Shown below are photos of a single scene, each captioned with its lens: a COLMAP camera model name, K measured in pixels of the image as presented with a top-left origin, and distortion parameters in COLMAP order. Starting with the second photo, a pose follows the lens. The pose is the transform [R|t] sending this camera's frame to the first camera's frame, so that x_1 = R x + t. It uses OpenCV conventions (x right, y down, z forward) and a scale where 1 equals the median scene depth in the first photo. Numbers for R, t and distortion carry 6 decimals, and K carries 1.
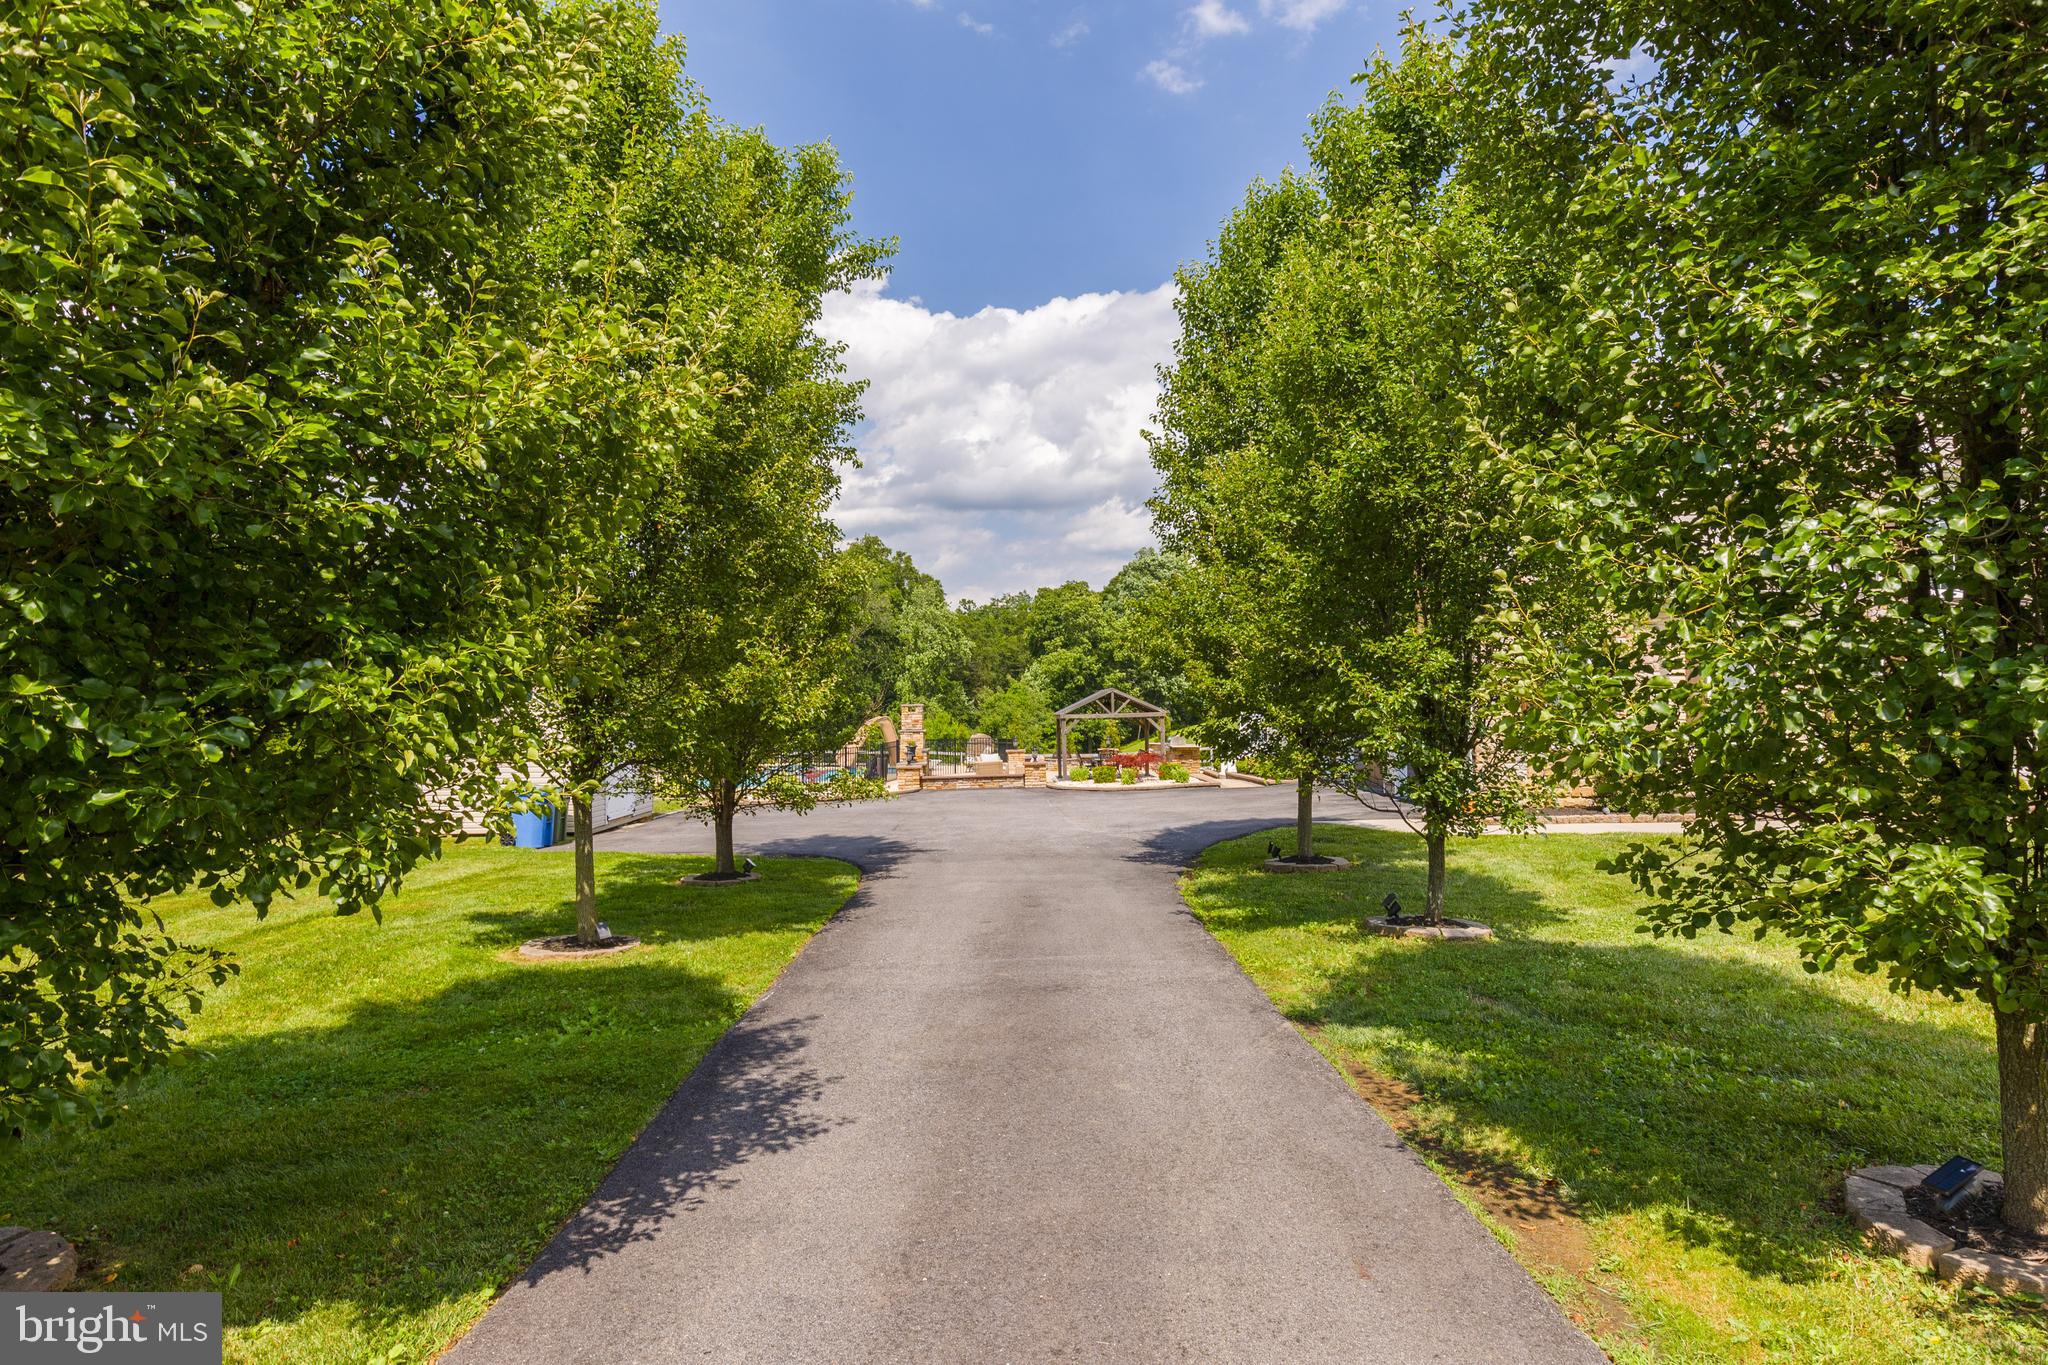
lens RADIAL K [[1104.5, 0, 1026.4], [0, 1104.5, 686.5], [0, 0, 1]] dist [0.000442, 0.000001]
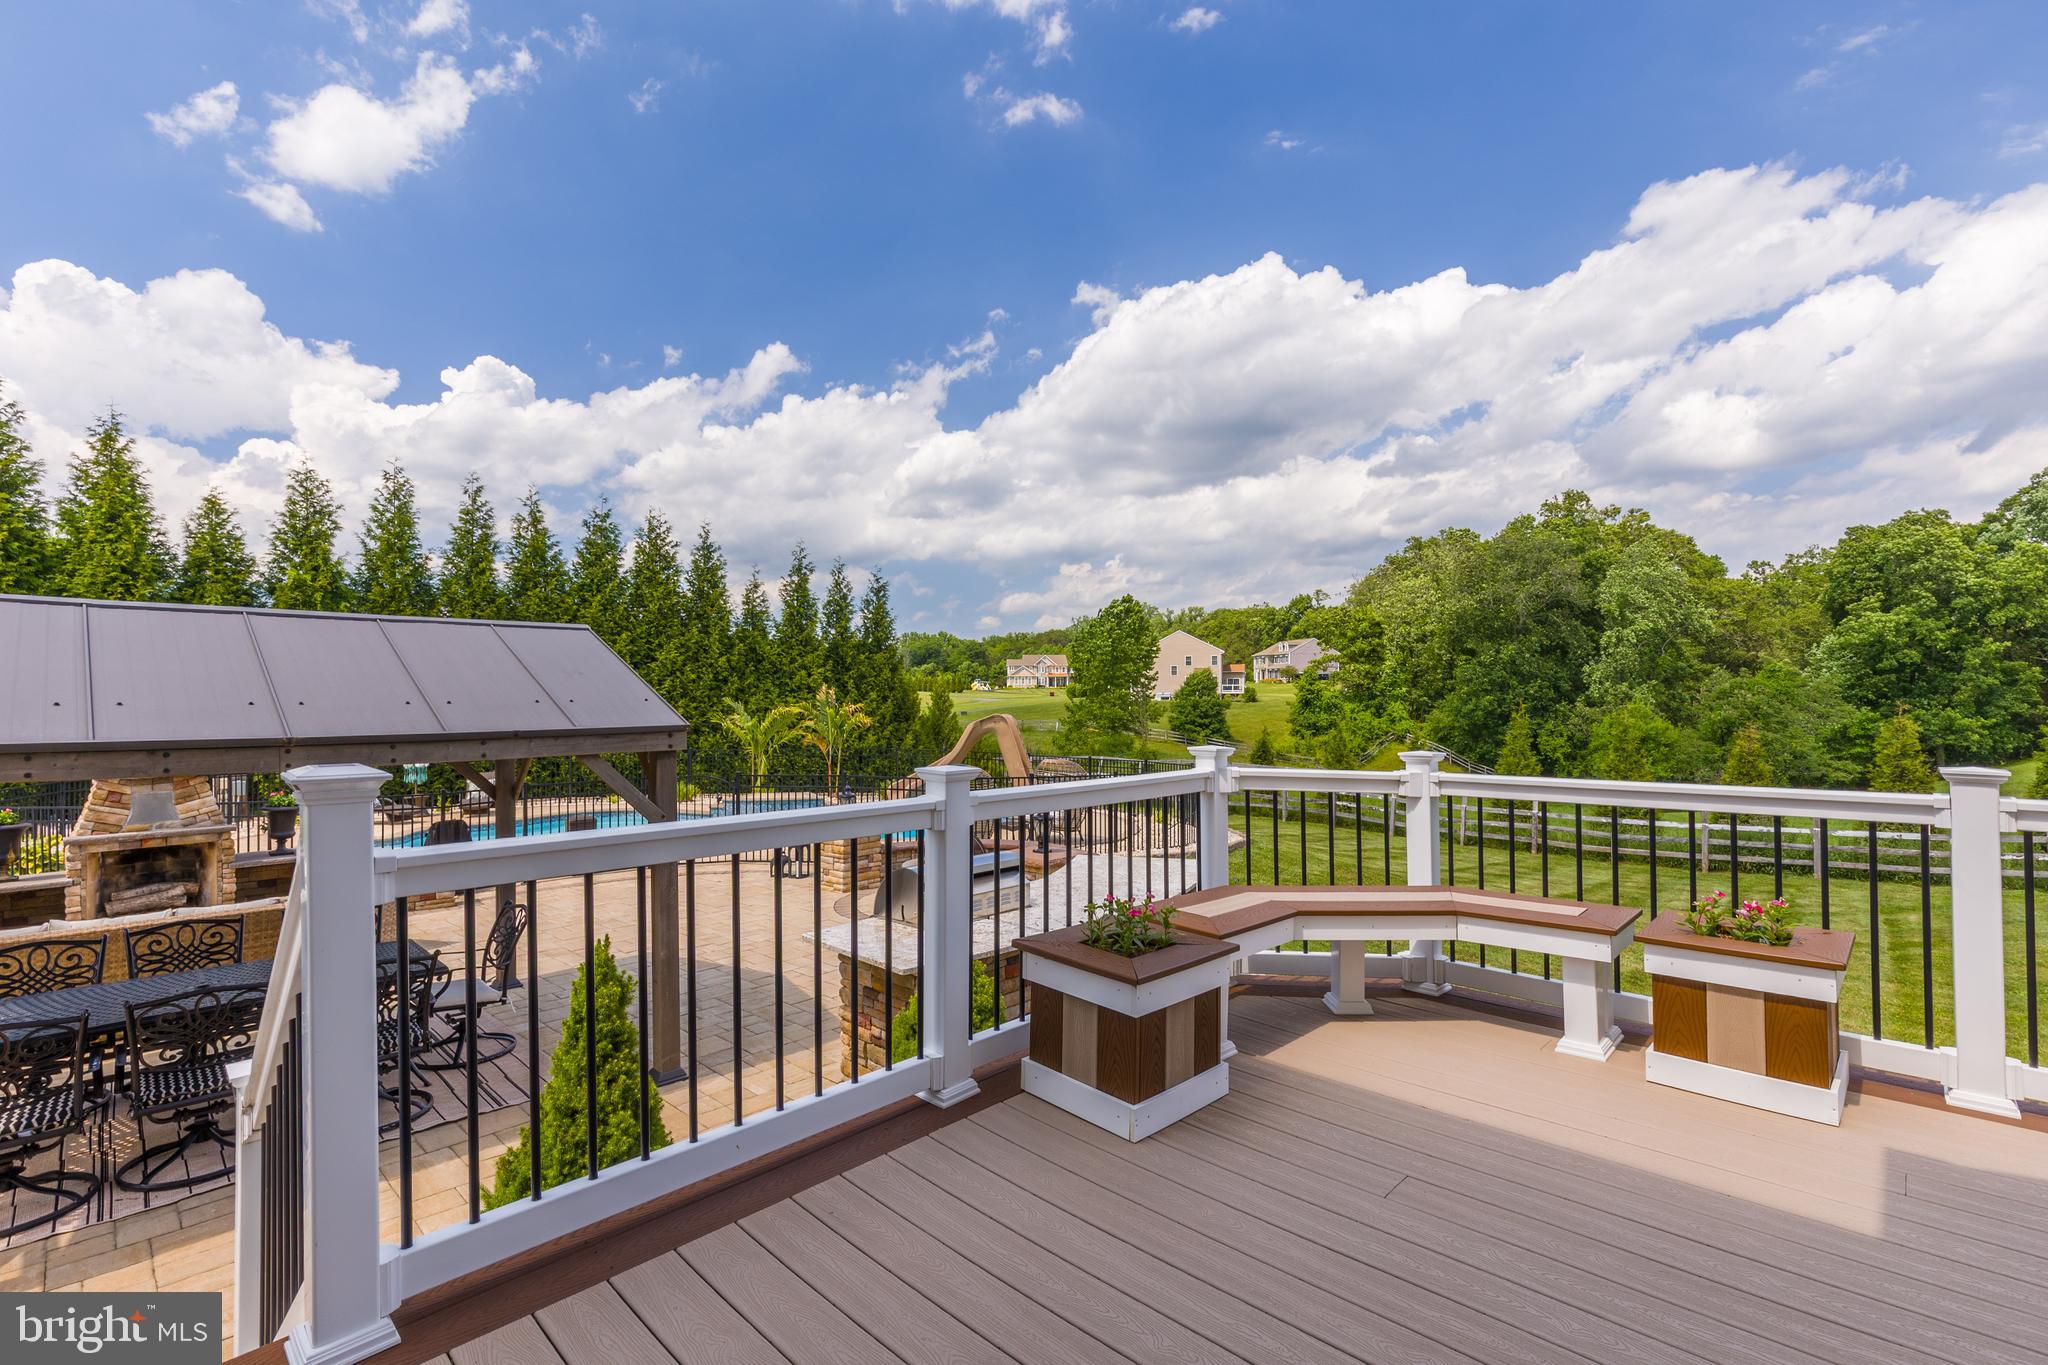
lens RADIAL K [[918.3, 0, 1032.6], [0, 918.3, 703.9], [0, 0, 1]] dist [0.004672, -0.001129]
pose [[0.708480, 0.008828, -0.705676, 0.064741], [0.010484, 0.999680, 0.023032, 0.003949], [0.705653, -0.023716, 0.708161, 0.238093]]
